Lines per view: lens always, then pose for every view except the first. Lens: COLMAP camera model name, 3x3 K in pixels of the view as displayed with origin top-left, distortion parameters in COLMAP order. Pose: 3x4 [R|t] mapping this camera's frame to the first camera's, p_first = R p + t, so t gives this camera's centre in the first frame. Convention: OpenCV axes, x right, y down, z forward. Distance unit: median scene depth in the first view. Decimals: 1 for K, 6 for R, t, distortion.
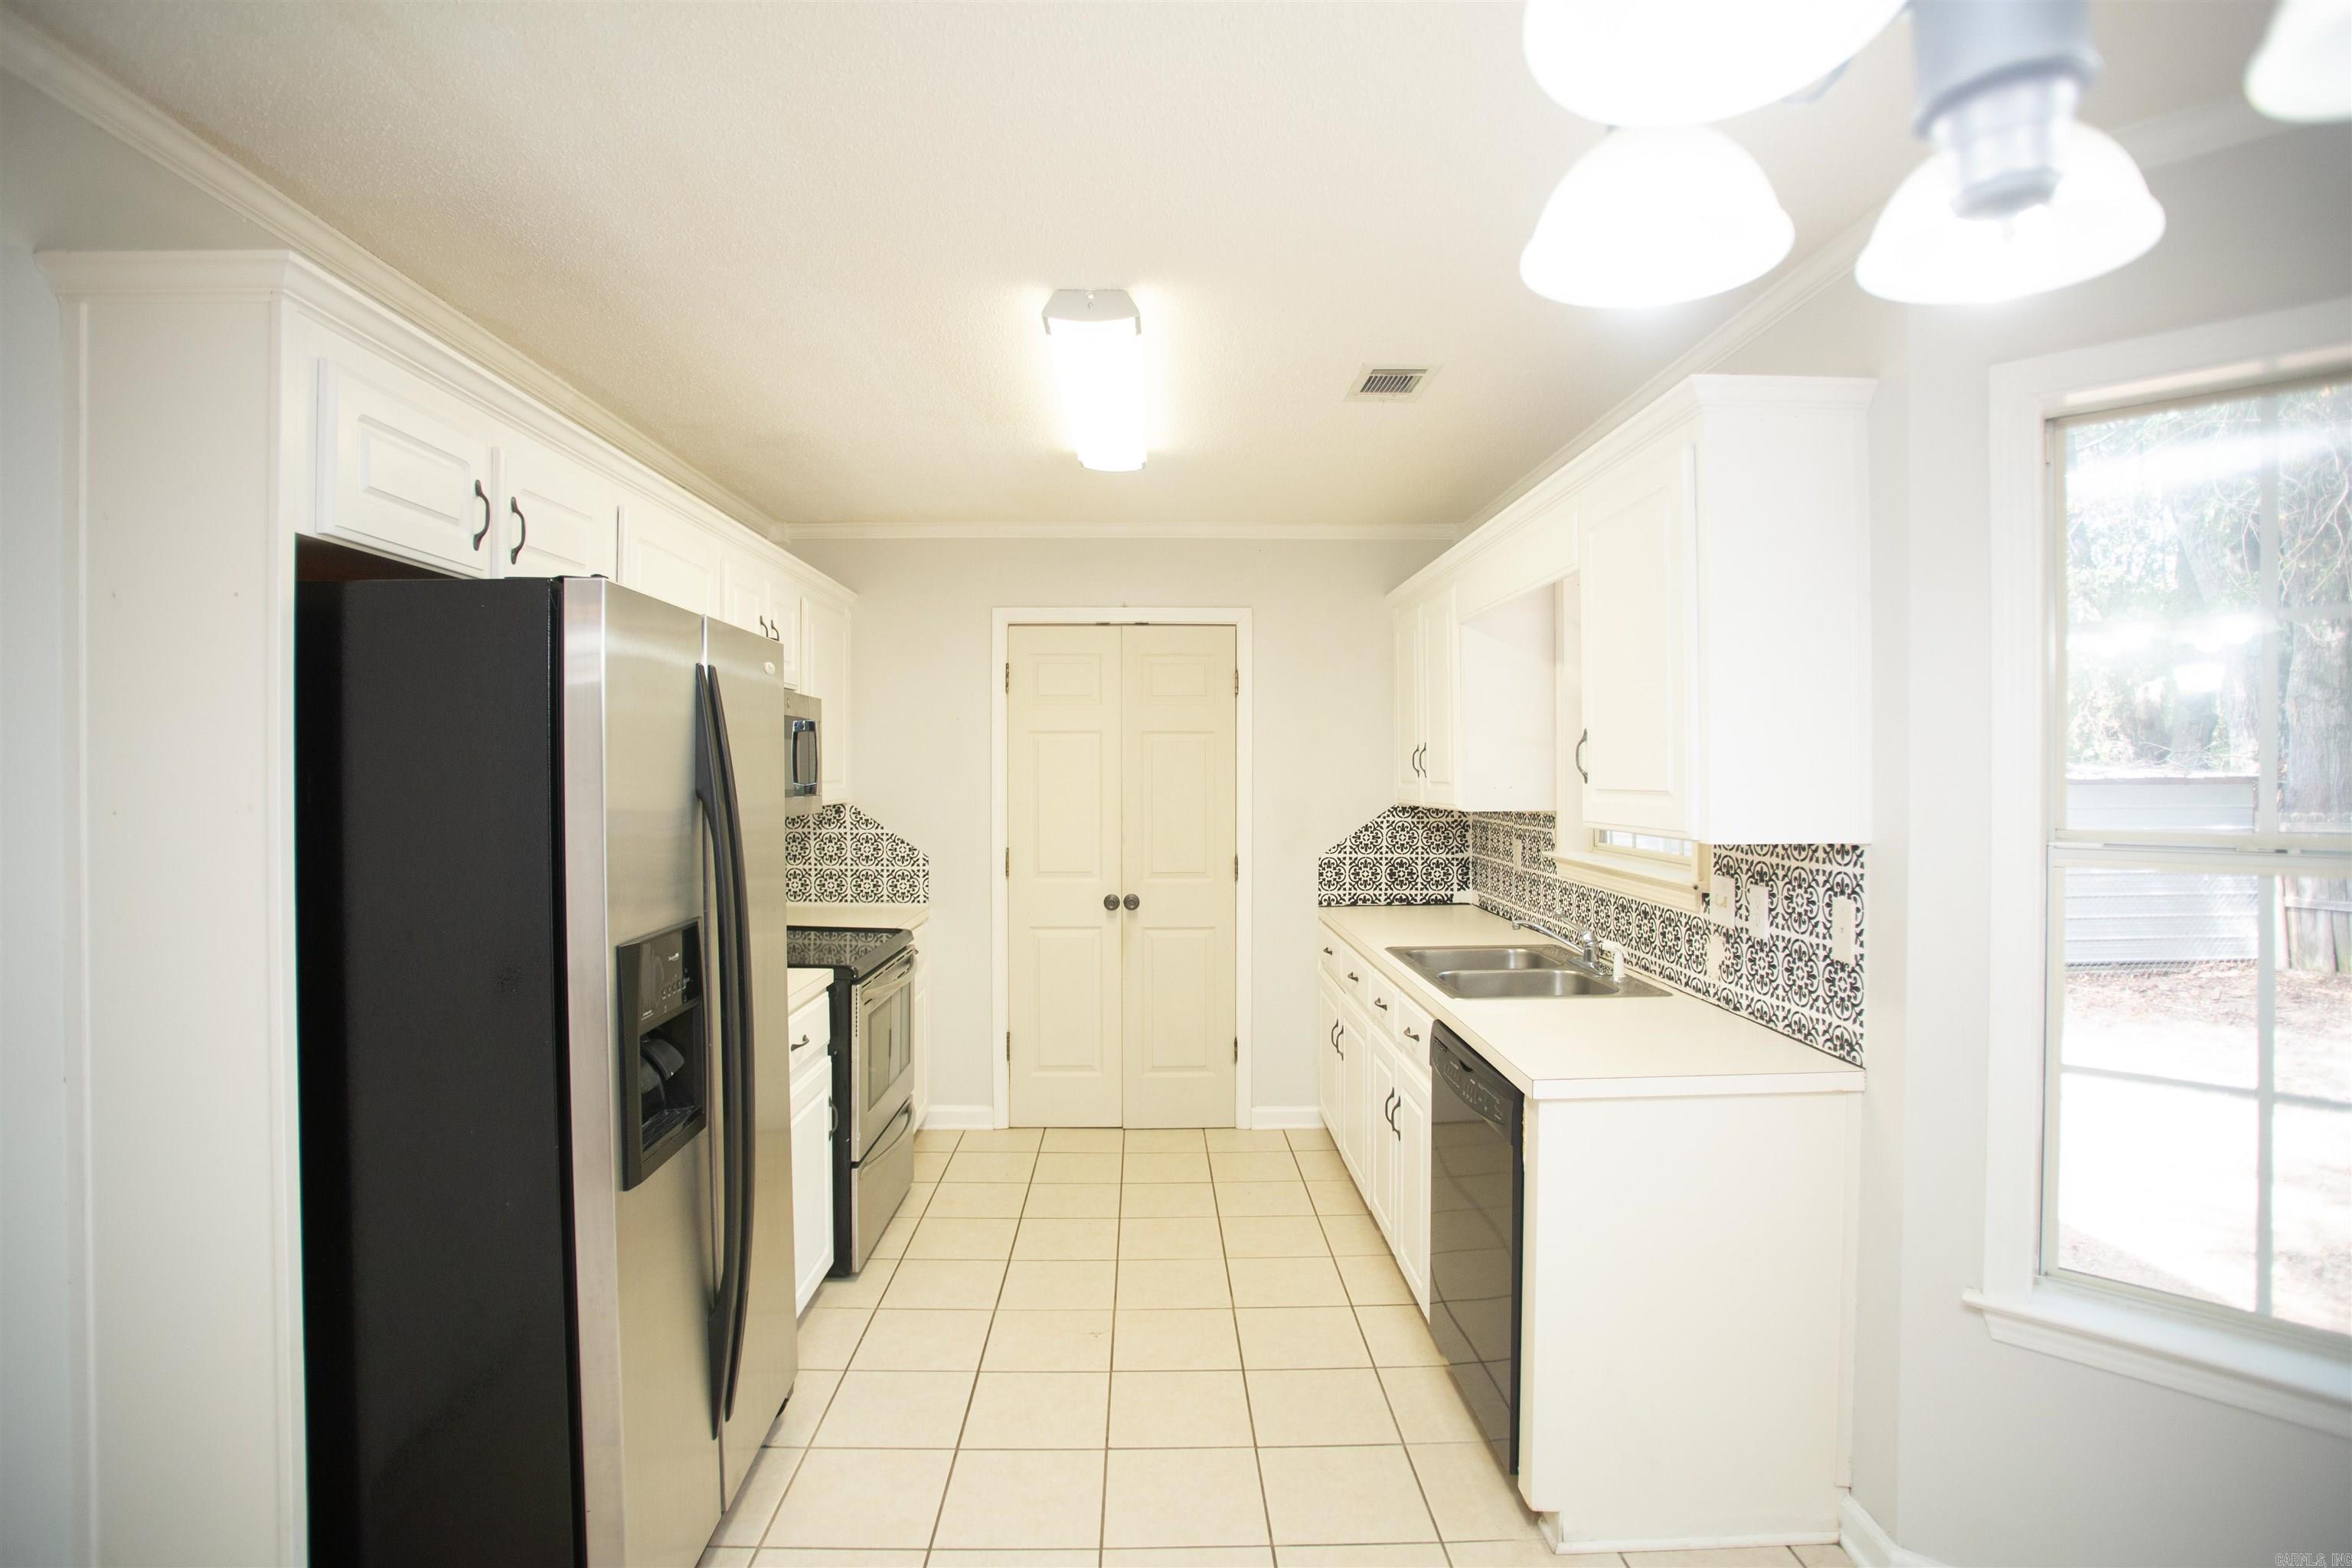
lens RADIAL K [[1145.5, 0, 1161.5], [0, 1145.5, 778.8], [0, 0, 1]] dist [-0.092376, 0.042665]
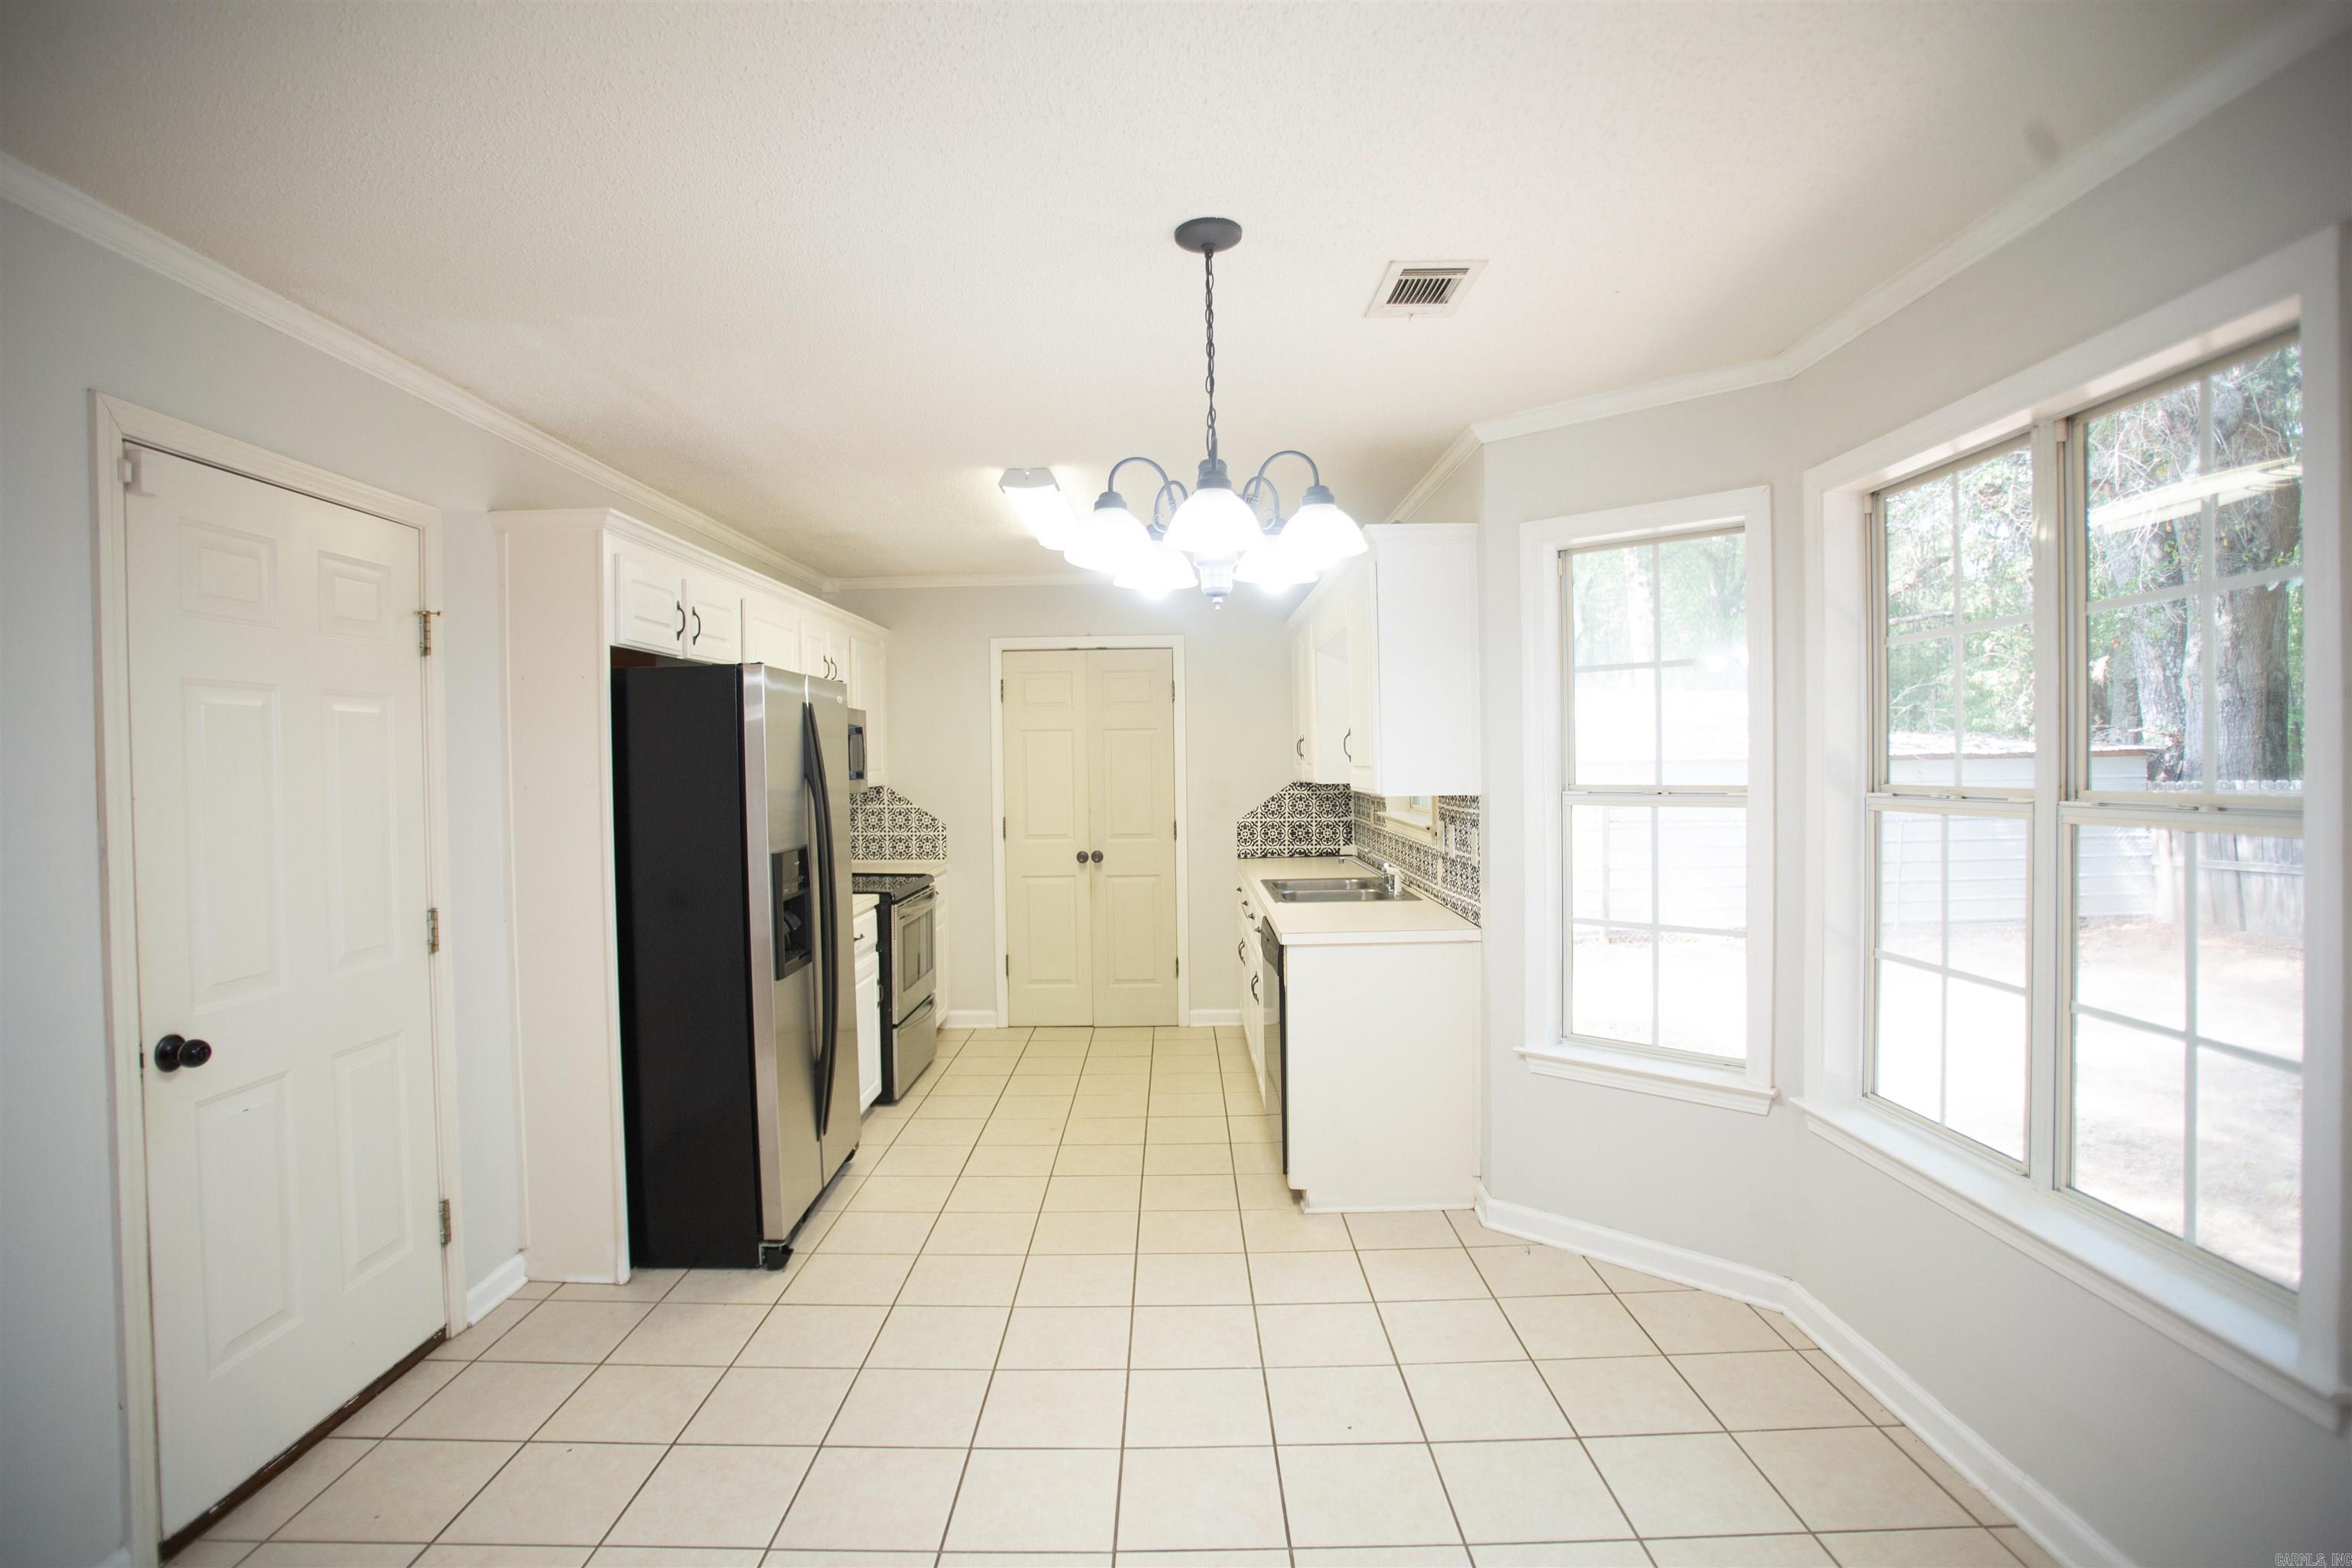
lens RADIAL K [[1145.5, 0, 1161.5], [0, 1145.5, 778.8], [0, 0, 1]] dist [-0.092376, 0.042665]
pose [[0.999529, -0.014242, -0.027201, 0.088204], [0.014547, 0.999833, 0.011022, 0.003128], [0.027039, -0.011412, 0.999569, -0.341461]]
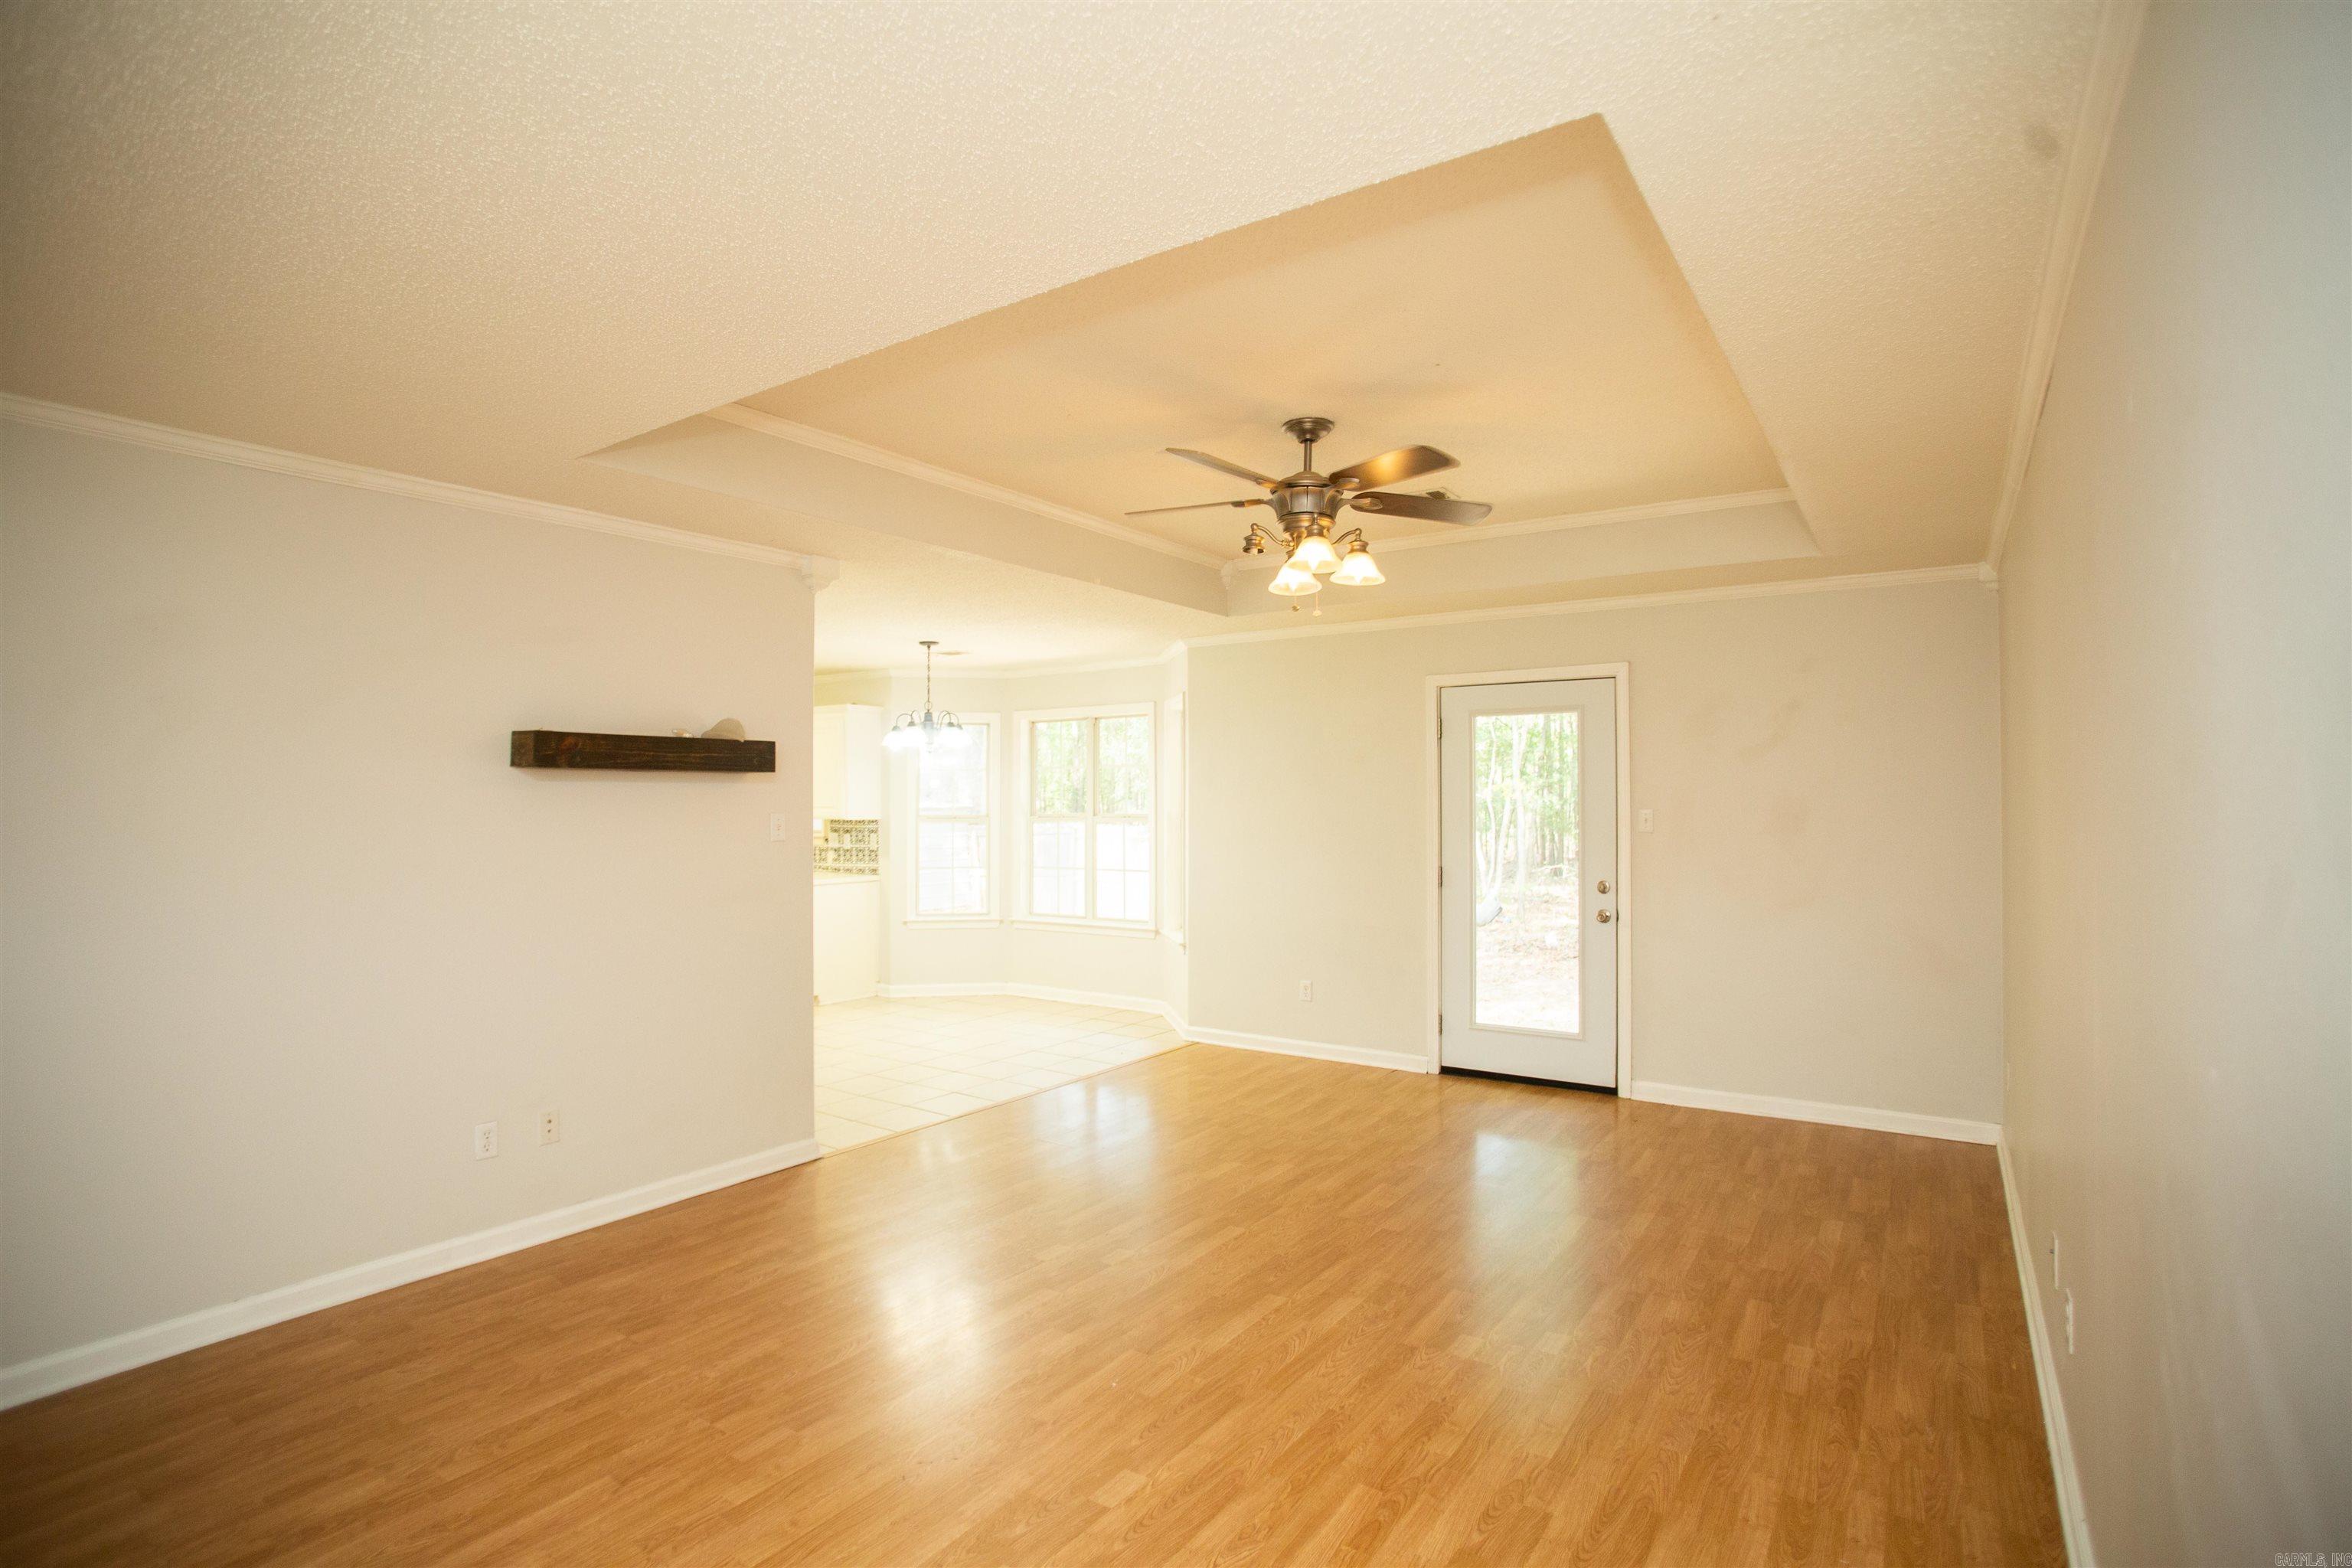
lens RADIAL K [[1145.5, 0, 1161.5], [0, 1145.5, 778.8], [0, 0, 1]] dist [-0.092376, 0.042665]
pose [[0.584997, 0.017851, 0.810839, -0.977522], [0.006097, 0.999633, -0.026406, 0.011808], [-0.811013, 0.020391, 0.584673, -1.039951]]
